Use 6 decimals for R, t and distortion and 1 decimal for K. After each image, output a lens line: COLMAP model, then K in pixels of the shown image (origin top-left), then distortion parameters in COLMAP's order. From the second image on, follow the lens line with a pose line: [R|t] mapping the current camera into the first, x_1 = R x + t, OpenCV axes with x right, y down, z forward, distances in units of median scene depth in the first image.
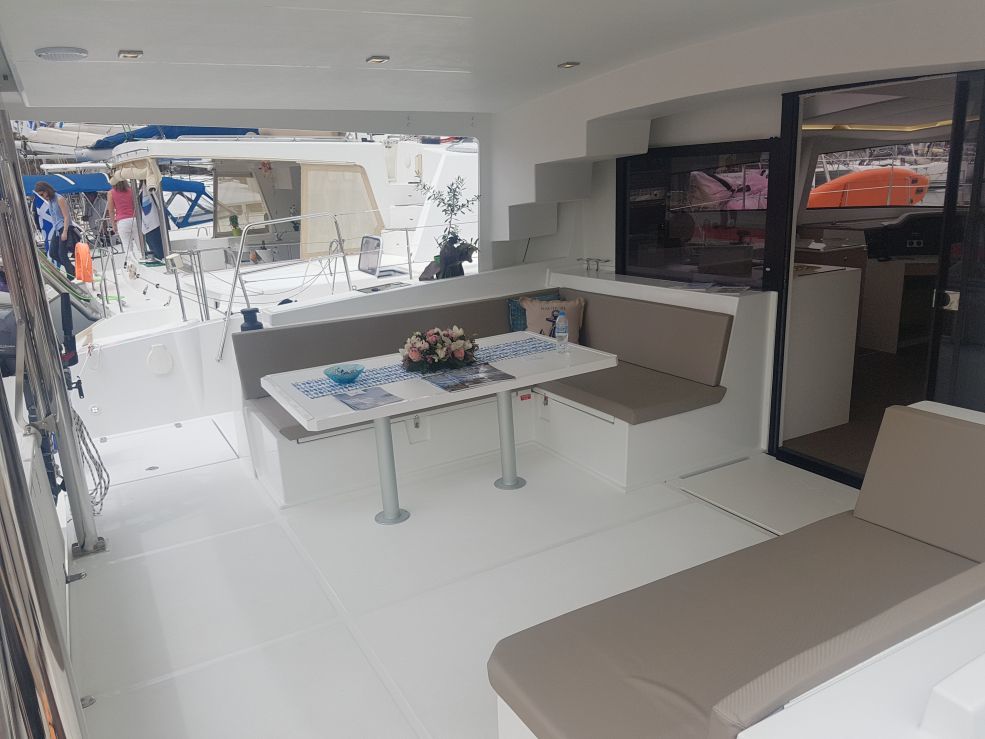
lens RADIAL K [[727.2, 0, 472.6], [0, 727.2, 371.6], [0, 0, 1]] dist [0.000982, -0.002650]
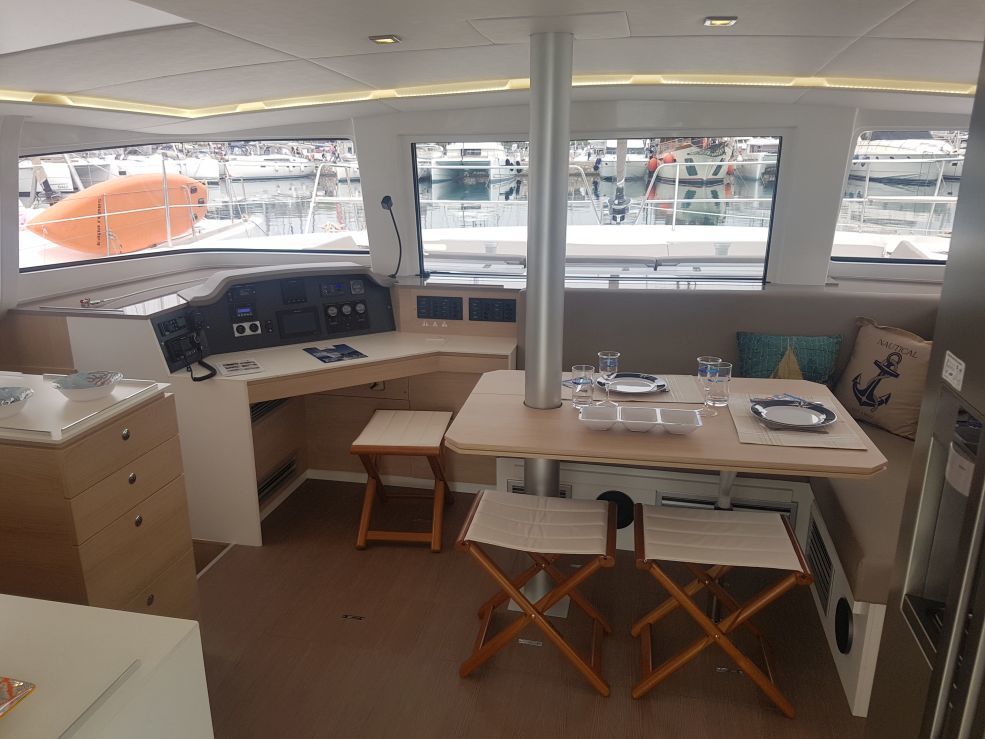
lens RADIAL K [[727.2, 0, 472.6], [0, 727.2, 371.6], [0, 0, 1]] dist [0.000982, -0.002650]
pose [[0.608125, -0.187988, 0.771261, 0.287790], [0.192082, 0.977532, 0.086811, -0.159760], [-0.770252, 0.095354, 0.630571, 0.533747]]
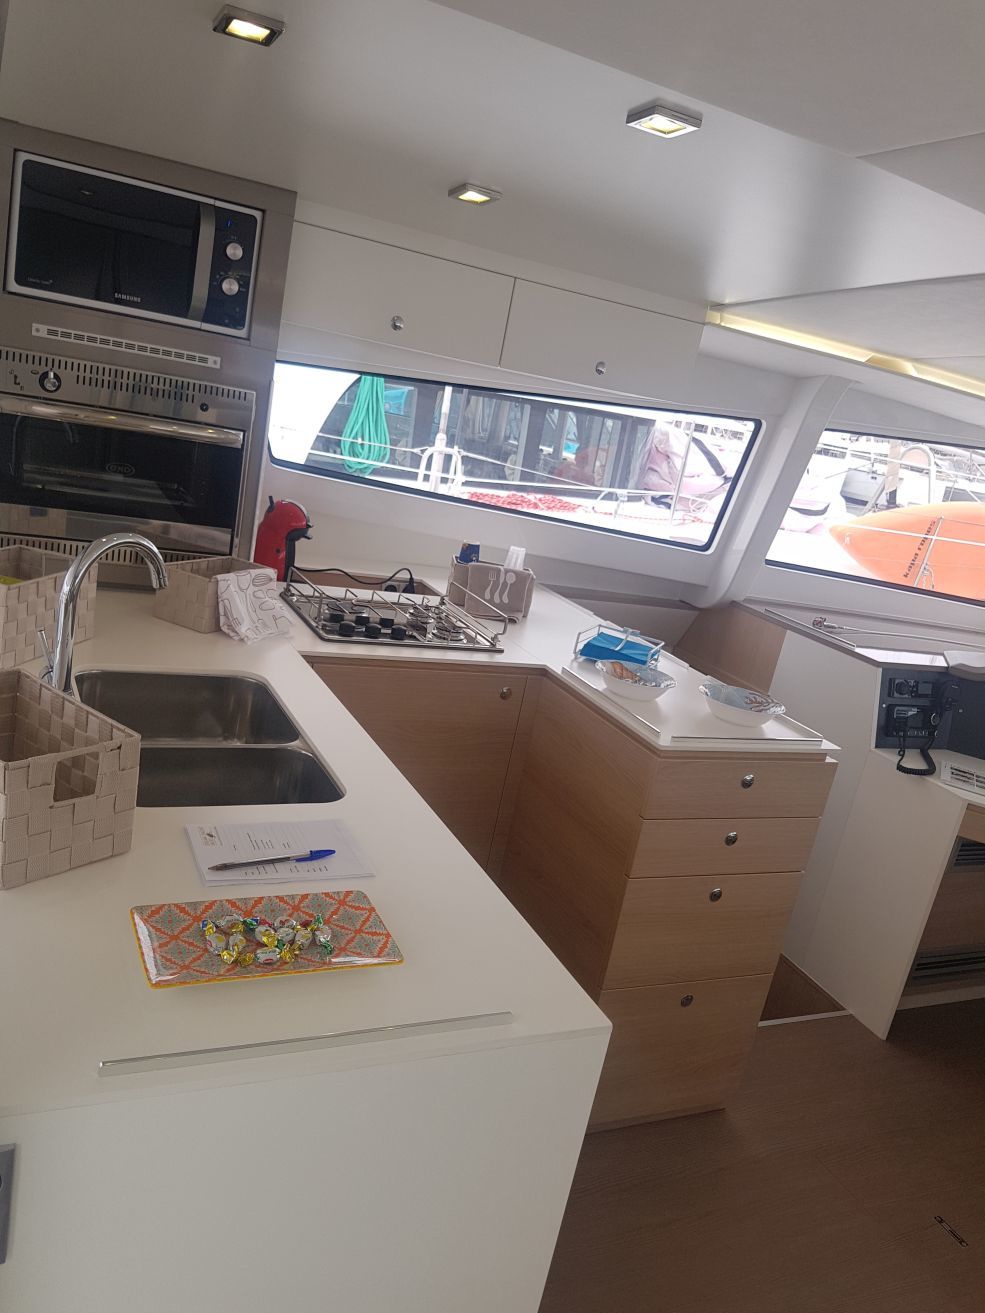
lens RADIAL K [[969.3, 0, 489.2], [0, 969.3, 684.1], [0, 0, 1]] dist [0.000982, -0.002650]
pose [[0.975127, 0.218254, 0.038638, 0.339271], [-0.218869, 0.975675, 0.012437, -0.149746], [-0.034984, -0.020585, 0.999176, 0.543297]]
